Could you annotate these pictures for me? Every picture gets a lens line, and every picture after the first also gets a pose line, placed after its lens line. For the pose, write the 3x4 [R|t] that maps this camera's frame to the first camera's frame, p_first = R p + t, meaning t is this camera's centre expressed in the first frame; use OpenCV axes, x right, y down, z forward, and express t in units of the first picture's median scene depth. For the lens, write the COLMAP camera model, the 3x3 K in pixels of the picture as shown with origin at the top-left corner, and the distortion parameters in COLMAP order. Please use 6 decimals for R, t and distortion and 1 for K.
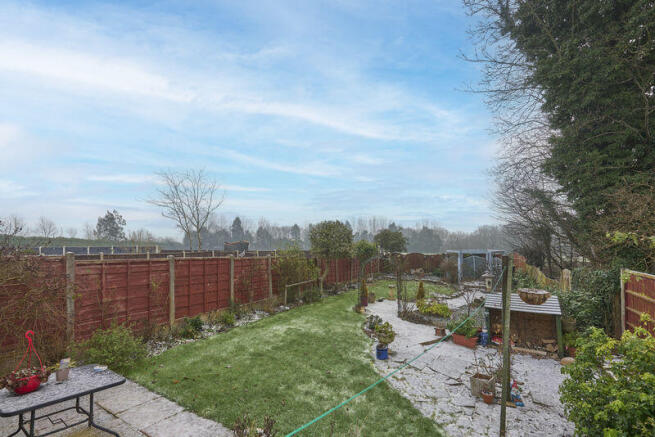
lens RADIAL K [[270.8, 0, 321.8], [0, 270.8, 243.5], [0, 0, 1]] dist [0.003825, -0.002350]
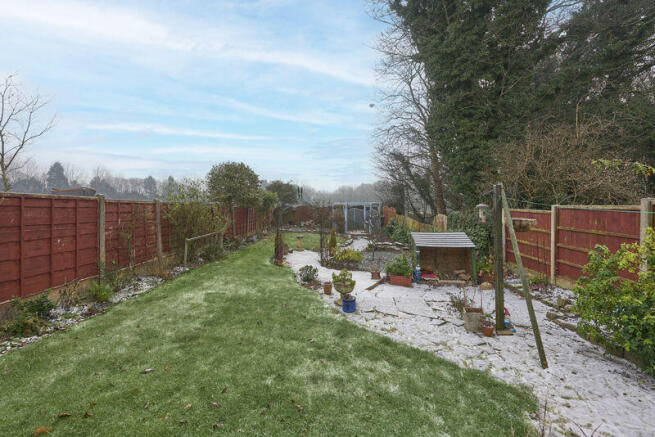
lens RADIAL K [[270.8, 0, 322.2], [0, 270.8, 200.9], [0, 0, 1]] dist [0.003825, -0.002350]
pose [[0.891044, 0.012673, 0.453741, -0.164286], [-0.013671, 0.999906, -0.001080, 0.053488], [-0.453712, -0.005241, 0.891133, 0.188119]]
